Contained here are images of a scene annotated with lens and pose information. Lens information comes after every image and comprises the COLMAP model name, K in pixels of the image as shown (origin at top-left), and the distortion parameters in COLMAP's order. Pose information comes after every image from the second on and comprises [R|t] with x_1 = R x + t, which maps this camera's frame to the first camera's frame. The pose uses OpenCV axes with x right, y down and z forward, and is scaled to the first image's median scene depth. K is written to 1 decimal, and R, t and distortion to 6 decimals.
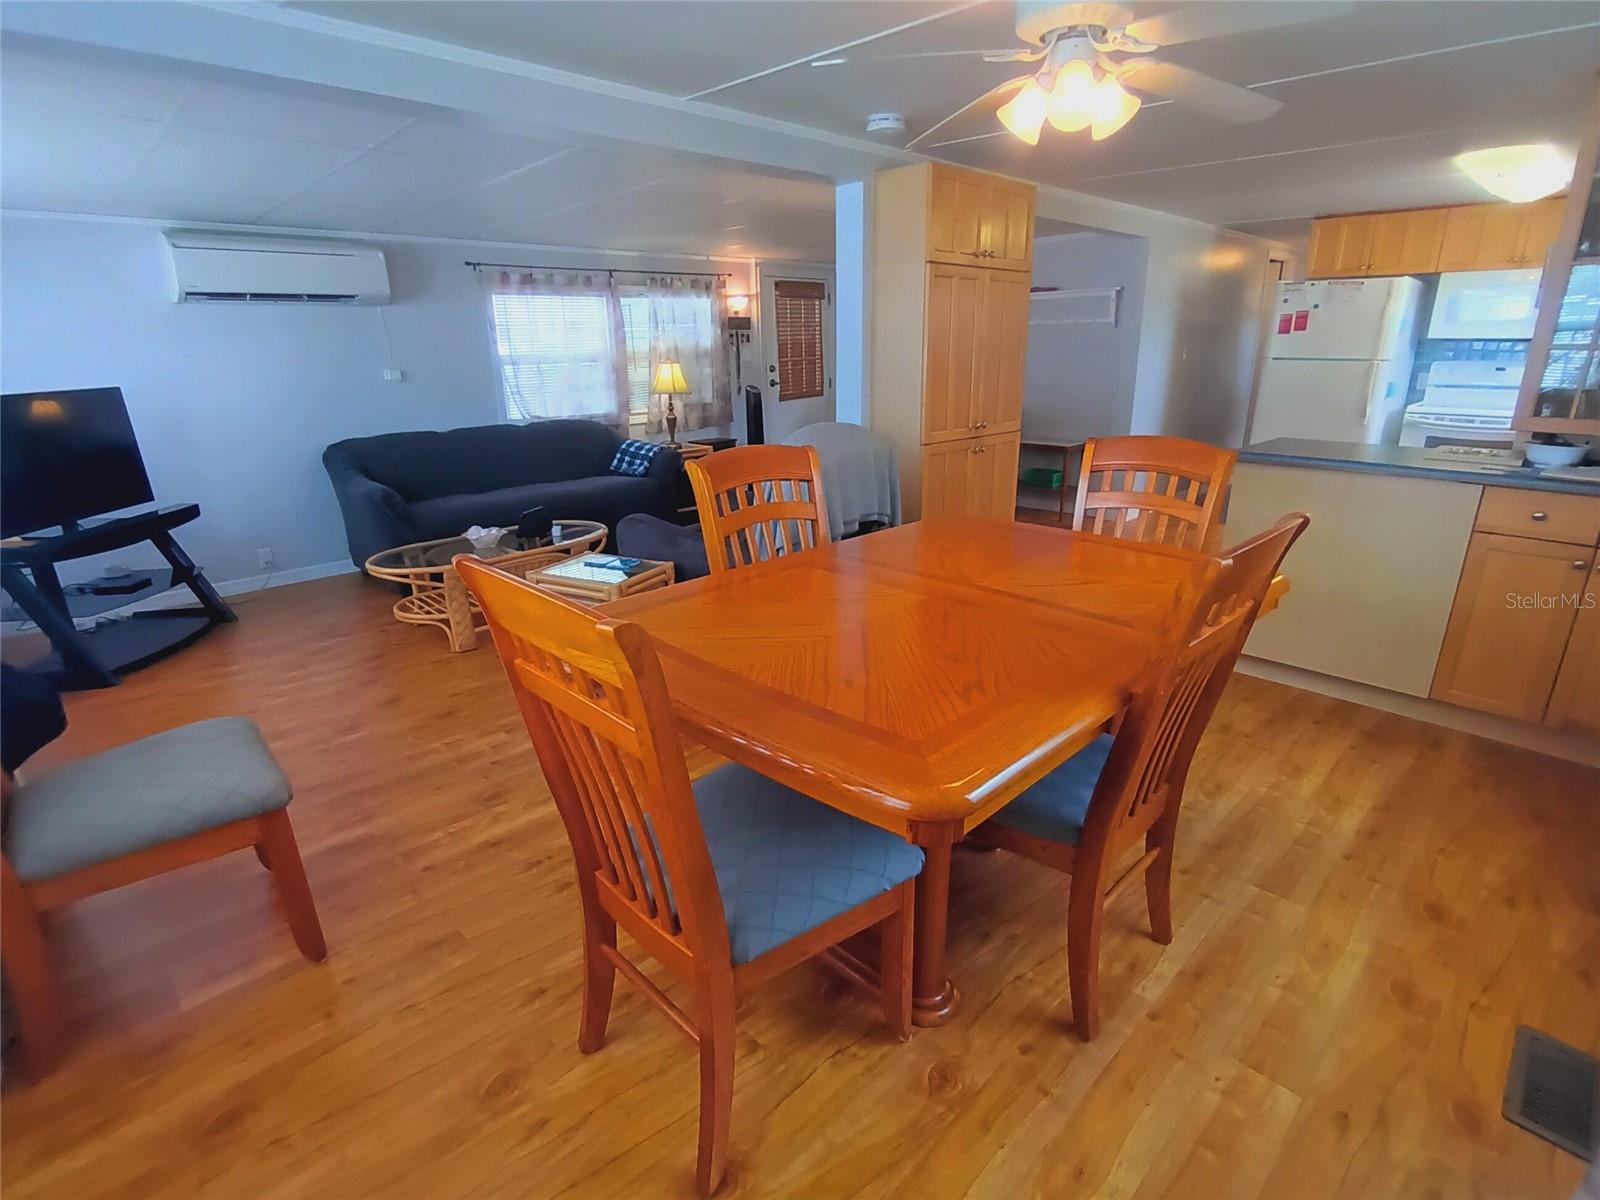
lens RADIAL K [[810.4, 0, 802.4], [0, 810.4, 616.5], [0, 0, 1]] dist [-0.043130, 0.033688]
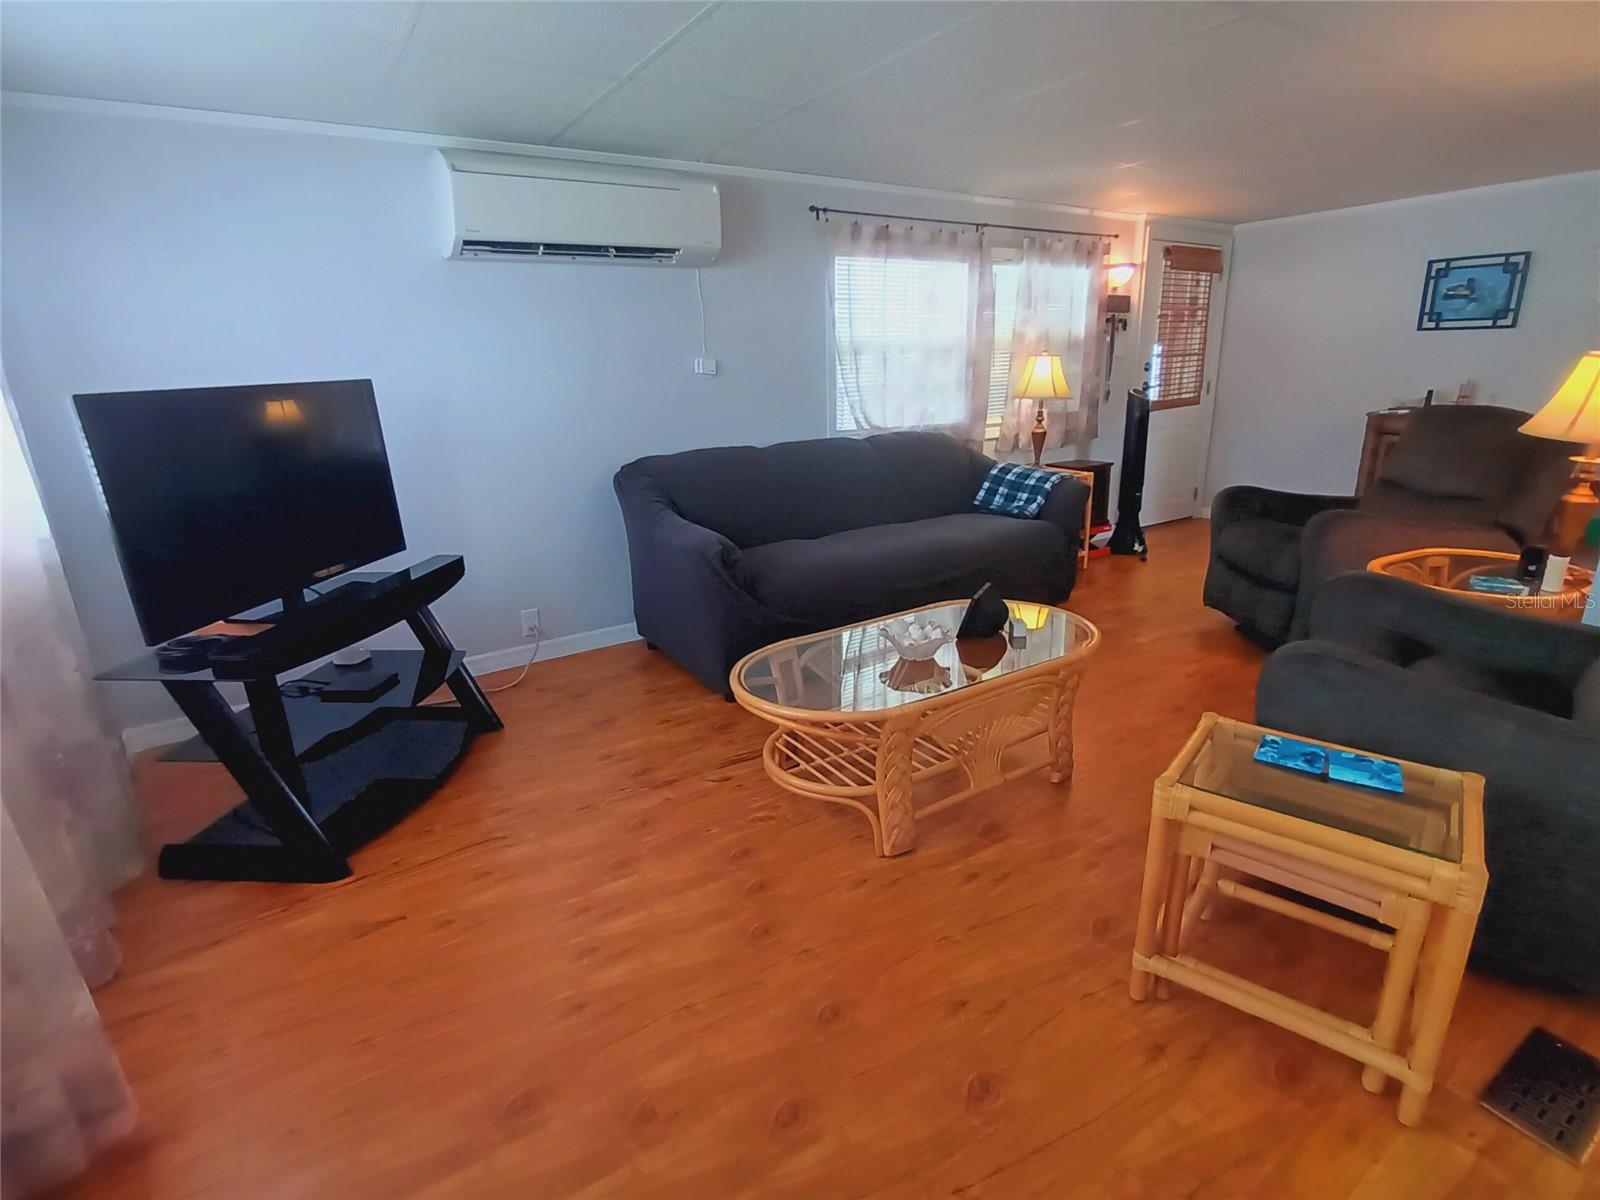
lens RADIAL K [[810.4, 0, 802.4], [0, 810.4, 616.5], [0, 0, 1]] dist [-0.043130, 0.033688]
pose [[0.981783, 0.058258, -0.180855, -0.256055], [-0.059253, 0.998243, -0.000098, -0.076662], [0.180531, 0.010812, 0.983510, 0.284894]]
